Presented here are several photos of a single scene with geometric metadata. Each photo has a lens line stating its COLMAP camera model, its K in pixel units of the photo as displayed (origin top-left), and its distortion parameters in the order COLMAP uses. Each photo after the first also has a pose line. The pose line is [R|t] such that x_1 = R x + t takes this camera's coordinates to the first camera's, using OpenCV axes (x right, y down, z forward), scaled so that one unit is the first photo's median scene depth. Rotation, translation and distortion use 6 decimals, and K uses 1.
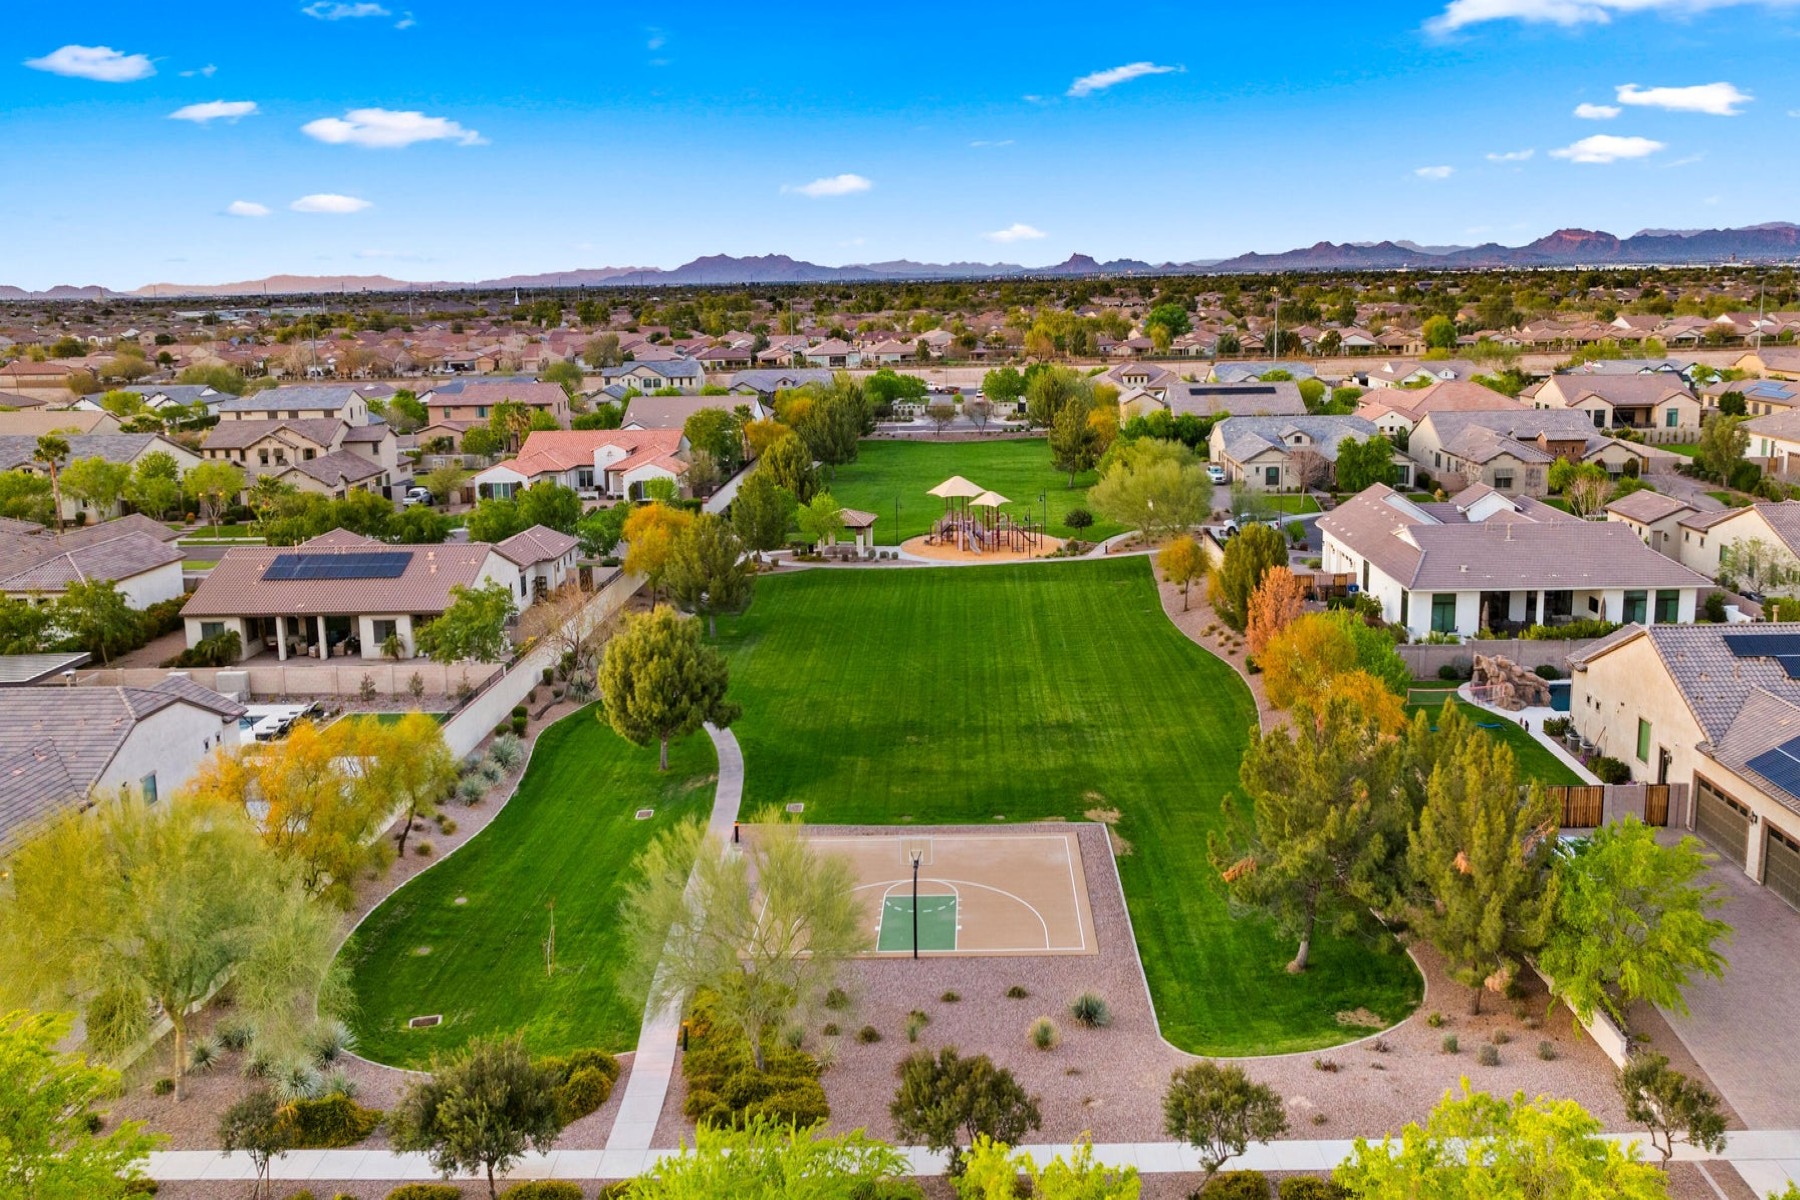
lens RADIAL K [[1301.1, 0, 901.4], [0, 1301.1, 598.1], [0, 0, 1]] dist [0.000882, -0.031486]
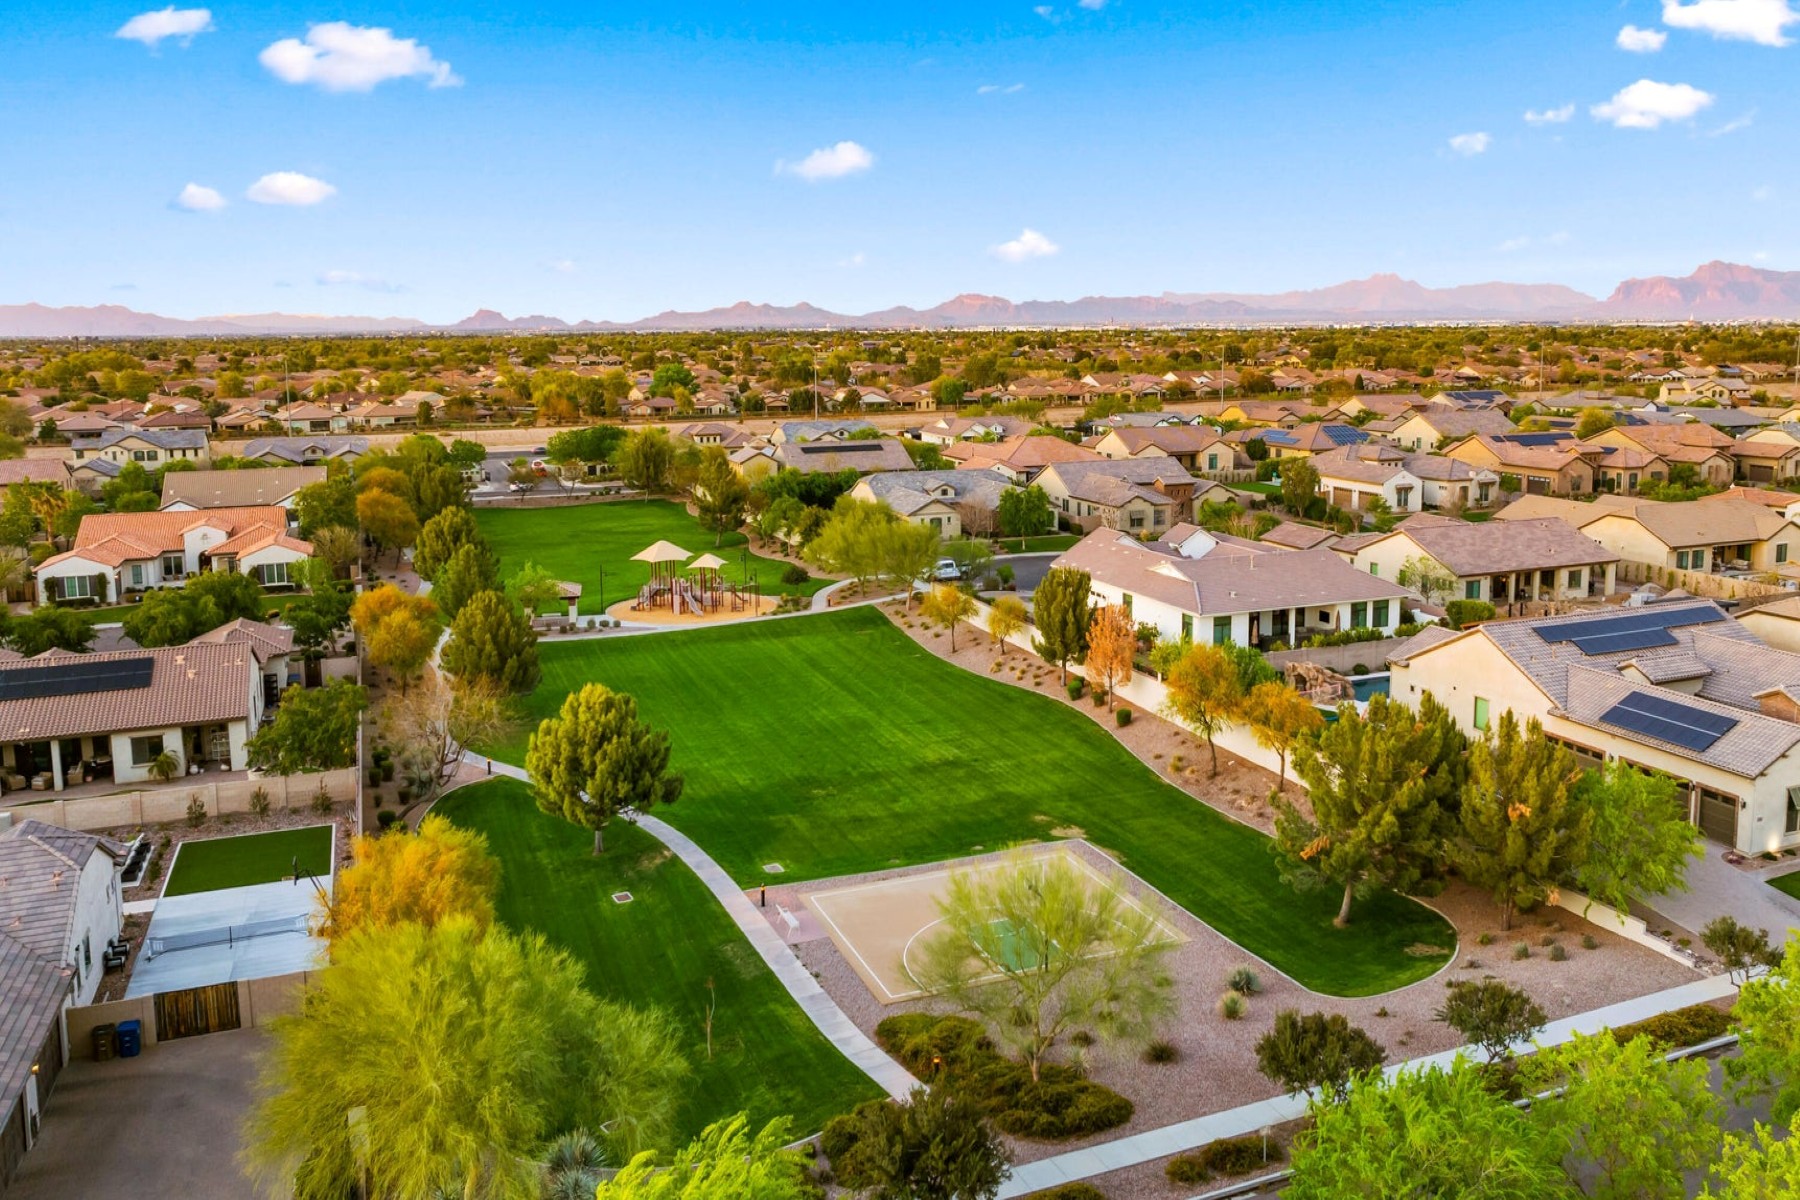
lens RADIAL K [[1301.1, 0, 901.4], [0, 1301.1, 598.1], [0, 0, 1]] dist [0.000882, -0.031486]
pose [[0.927361, -0.066611, 0.368191, -0.215745], [0.082634, 0.996189, -0.027903, -0.008422], [-0.364929, 0.056301, 0.929331, 0.000033]]
